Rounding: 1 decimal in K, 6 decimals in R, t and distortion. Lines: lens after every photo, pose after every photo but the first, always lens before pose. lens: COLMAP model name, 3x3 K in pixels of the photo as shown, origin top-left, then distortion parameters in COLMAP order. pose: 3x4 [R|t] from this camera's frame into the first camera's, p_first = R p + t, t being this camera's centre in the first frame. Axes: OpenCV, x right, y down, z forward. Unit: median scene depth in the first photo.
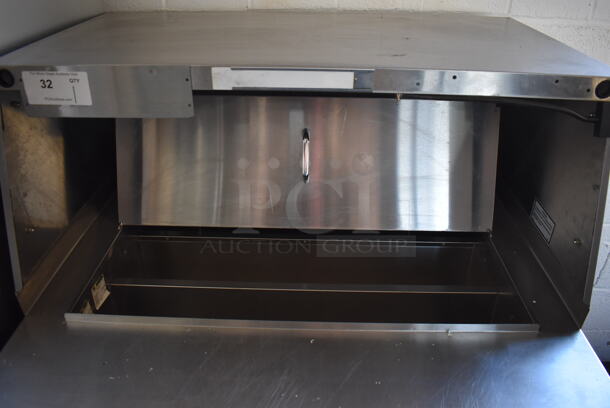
lens RADIAL K [[477.9, 0, 307.2], [0, 477.9, 200.9], [0, 0, 1]] dist [-0.096572, 0.014669]
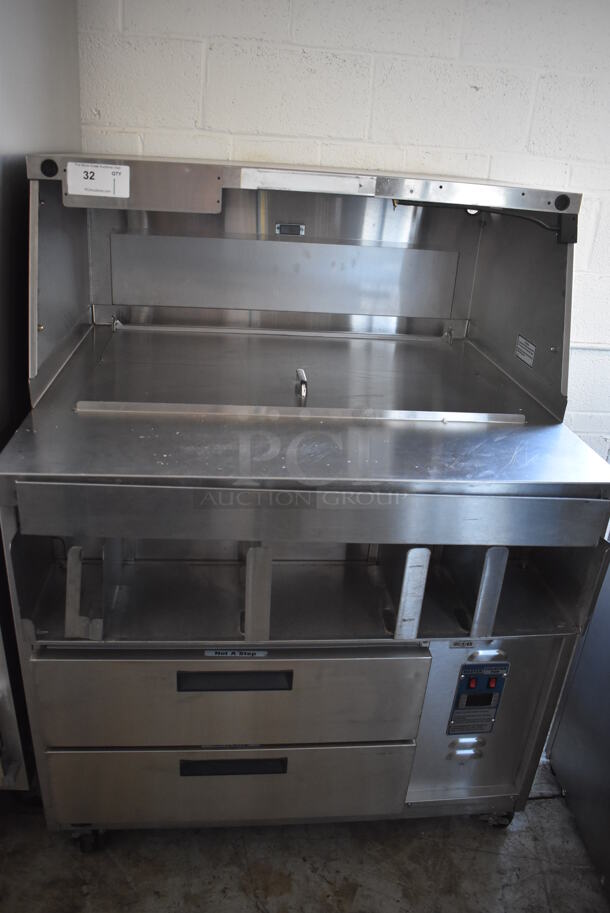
lens RADIAL K [[715.2, 0, 309.2], [0, 715.2, 456.3], [0, 0, 1]] dist [-0.096572, 0.014669]
pose [[0.991243, 0.002032, 0.132033, -0.253958], [0.012912, 0.993598, -0.112235, 0.606566], [-0.131416, 0.112957, 0.984871, -0.644405]]
